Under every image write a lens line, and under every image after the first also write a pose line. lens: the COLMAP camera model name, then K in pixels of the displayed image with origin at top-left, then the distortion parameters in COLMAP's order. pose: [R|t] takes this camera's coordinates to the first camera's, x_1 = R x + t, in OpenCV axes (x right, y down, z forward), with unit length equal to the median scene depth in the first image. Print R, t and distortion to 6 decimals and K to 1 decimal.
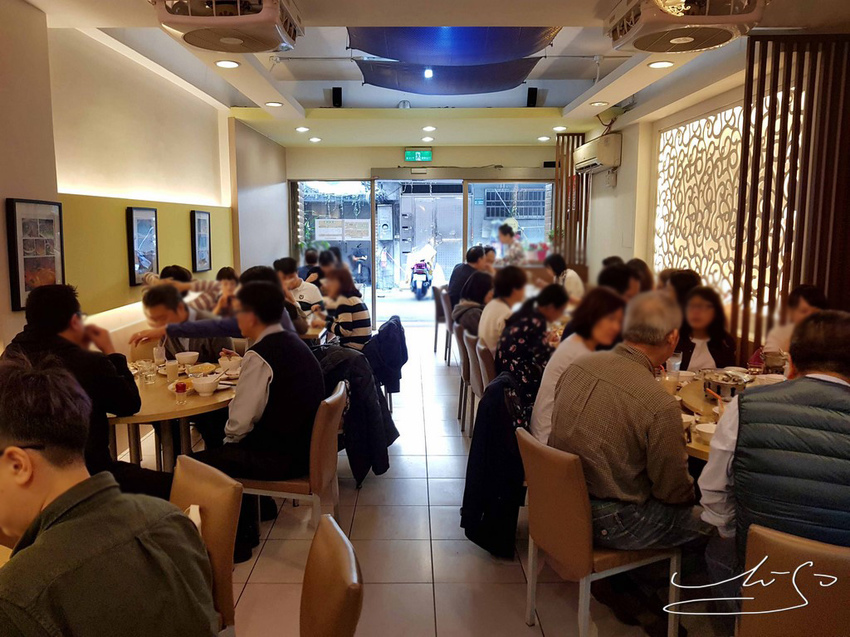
lens RADIAL K [[699.5, 0, 425.0], [0, 699.5, 318.5], [0, 0, 1]] dist [-0.019553, -0.000328]
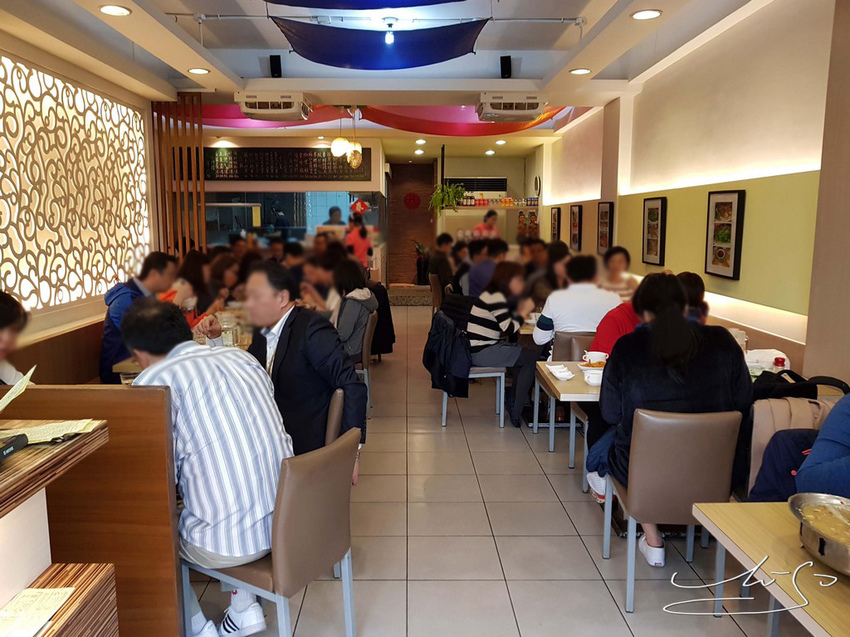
lens RADIAL K [[699.5, 0, 425.0], [0, 699.5, 318.5], [0, 0, 1]] dist [-0.019553, -0.000328]
pose [[-0.999171, -0.037687, -0.015408, -0.016730], [-0.040427, 0.963229, 0.265622, -0.256396], [0.004831, 0.266025, -0.963954, 1.886775]]
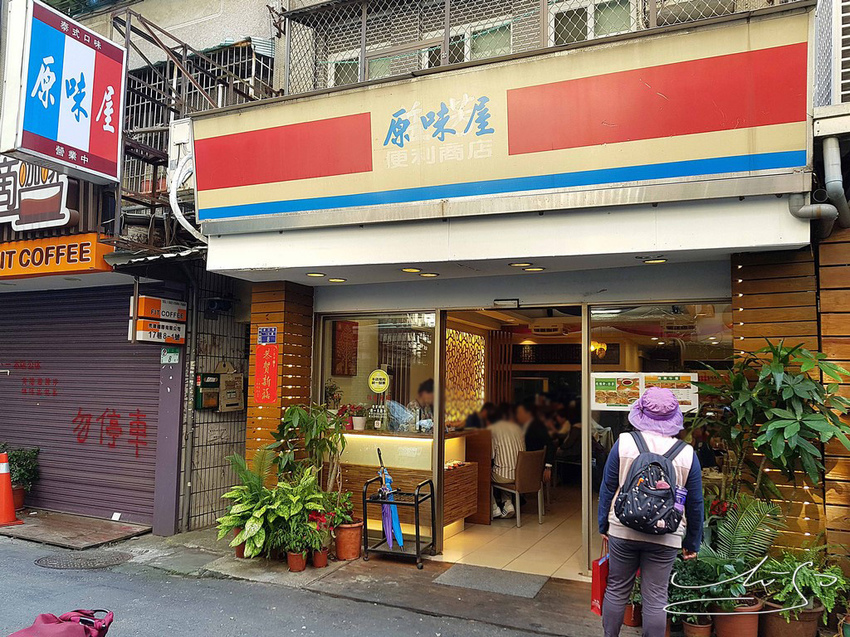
lens RADIAL K [[699.5, 0, 425.0], [0, 699.5, 318.5], [0, 0, 1]] dist [-0.019553, -0.000328]
pose [[-0.903570, -0.018370, 0.428047, -0.355506], [-0.001228, 0.999187, 0.040289, -0.397800], [-0.428439, 0.035878, -0.902858, 2.823605]]
